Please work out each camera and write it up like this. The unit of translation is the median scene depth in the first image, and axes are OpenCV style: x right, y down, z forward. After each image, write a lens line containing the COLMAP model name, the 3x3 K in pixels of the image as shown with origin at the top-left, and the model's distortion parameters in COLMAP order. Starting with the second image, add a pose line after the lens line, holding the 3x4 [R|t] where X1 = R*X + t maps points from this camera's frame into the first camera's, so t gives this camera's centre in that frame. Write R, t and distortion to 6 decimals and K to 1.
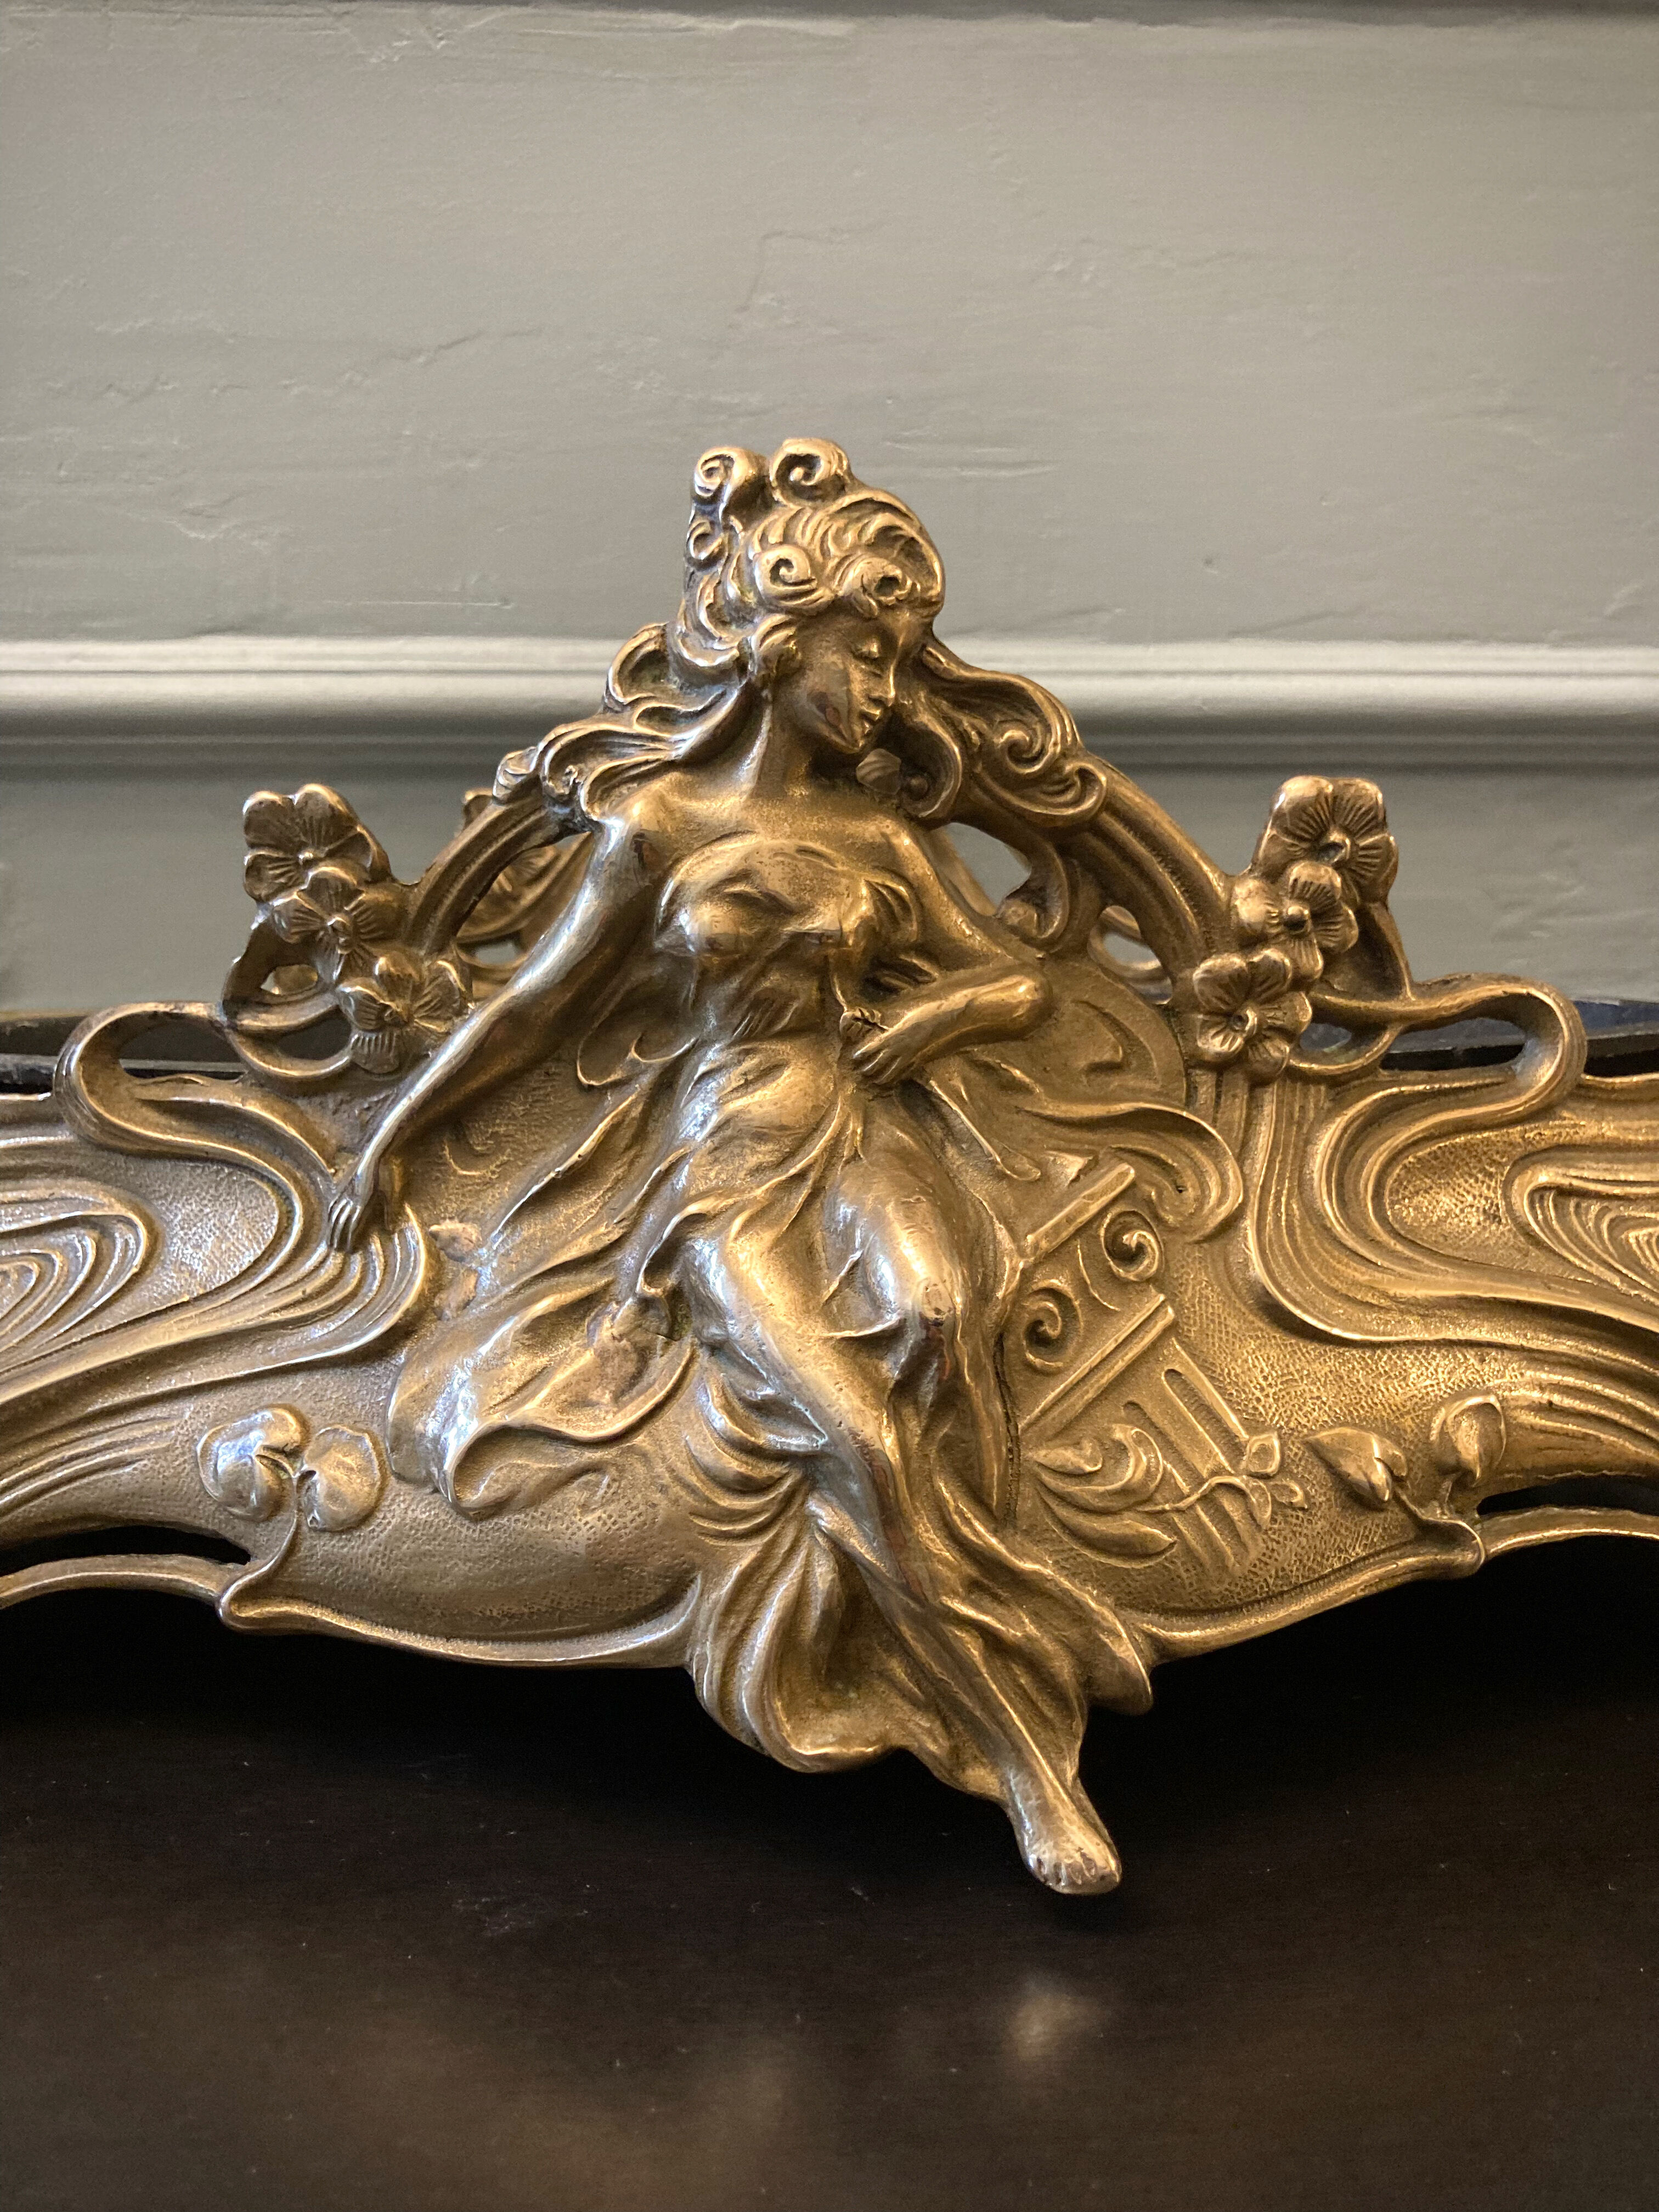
lens RADIAL K [[1867.1, 0, 842.1], [0, 1867.1, 1083.1], [0, 0, 1]] dist [0.020543, -0.037699]
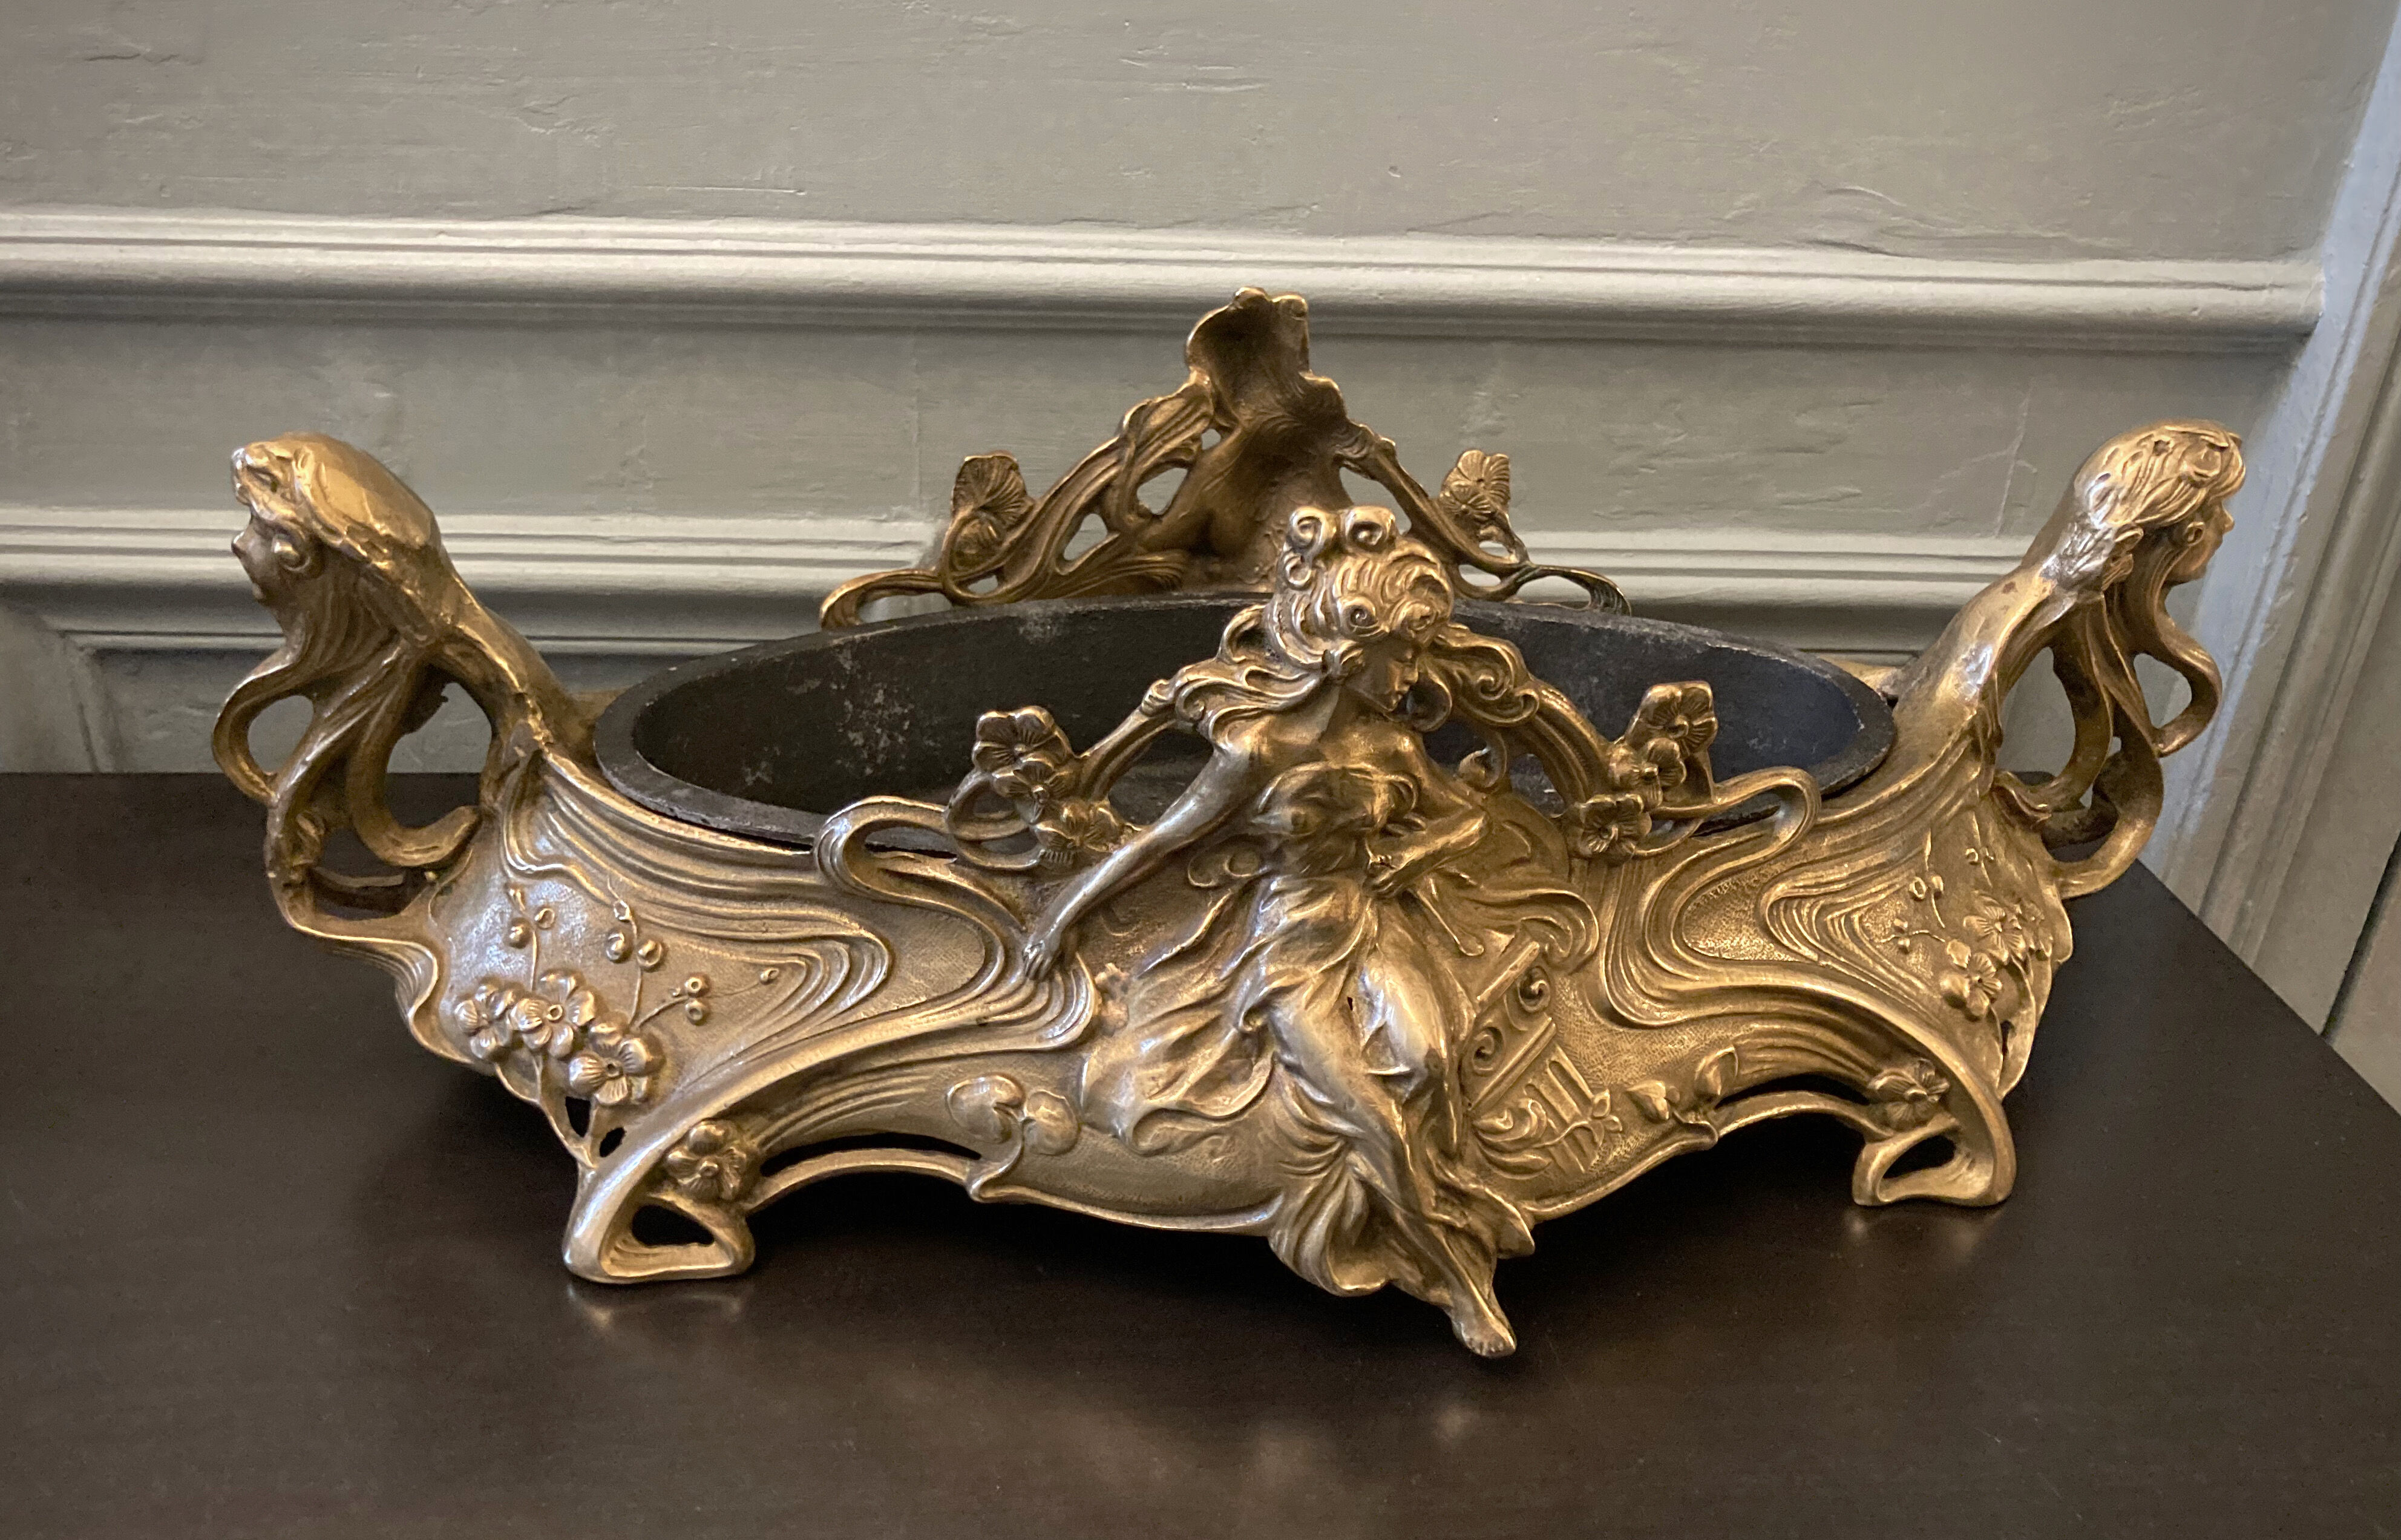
lens RADIAL K [[2054.1, 0, 1152.0], [0, 2054.1, 840.6], [0, 0, 1]] dist [0.040419, -0.113388]
pose [[0.995706, -0.008430, 0.092185, -0.327585], [-0.022888, 0.942504, 0.333410, -0.598770], [-0.089695, -0.334088, 0.938264, -0.590079]]
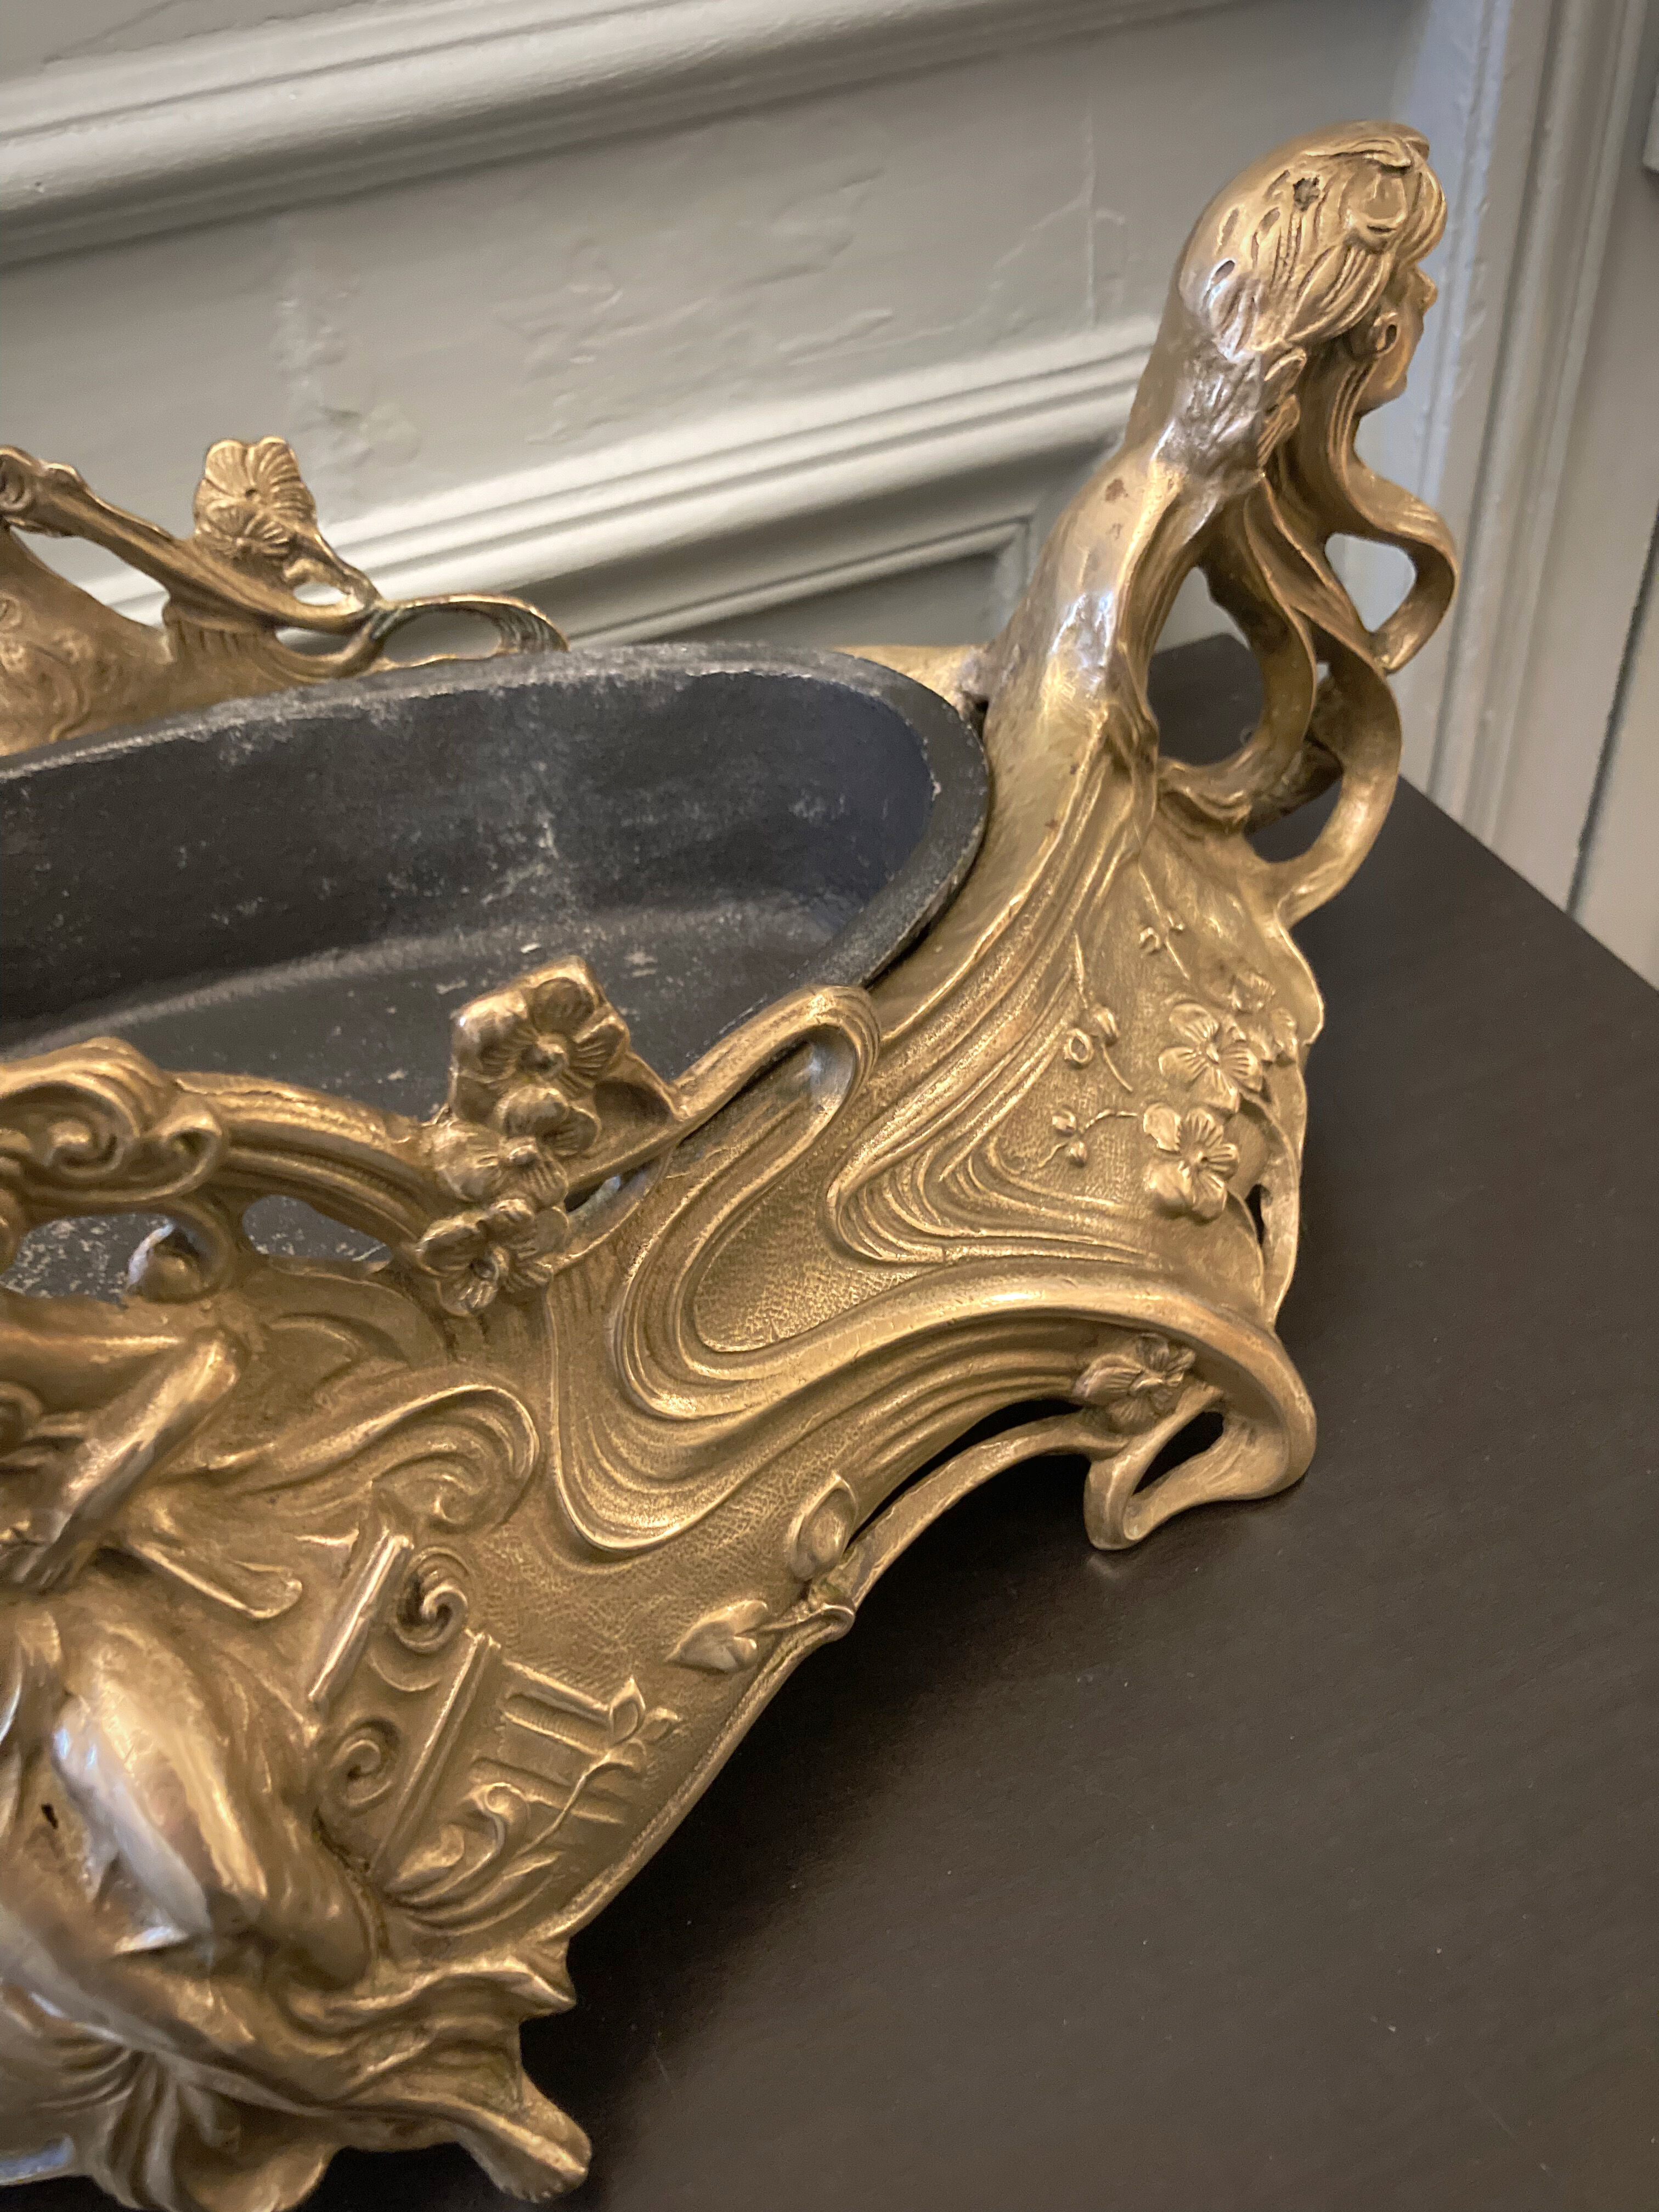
lens RADIAL K [[1867.1, 0, 824.4], [0, 1867.1, 1084.1], [0, 0, 1]] dist [0.020543, -0.037699]
pose [[0.922054, -0.319605, 0.218335, 0.199716], [0.152436, 0.818339, 0.554152, -0.527015], [-0.355782, -0.477676, 0.803271, 0.343133]]
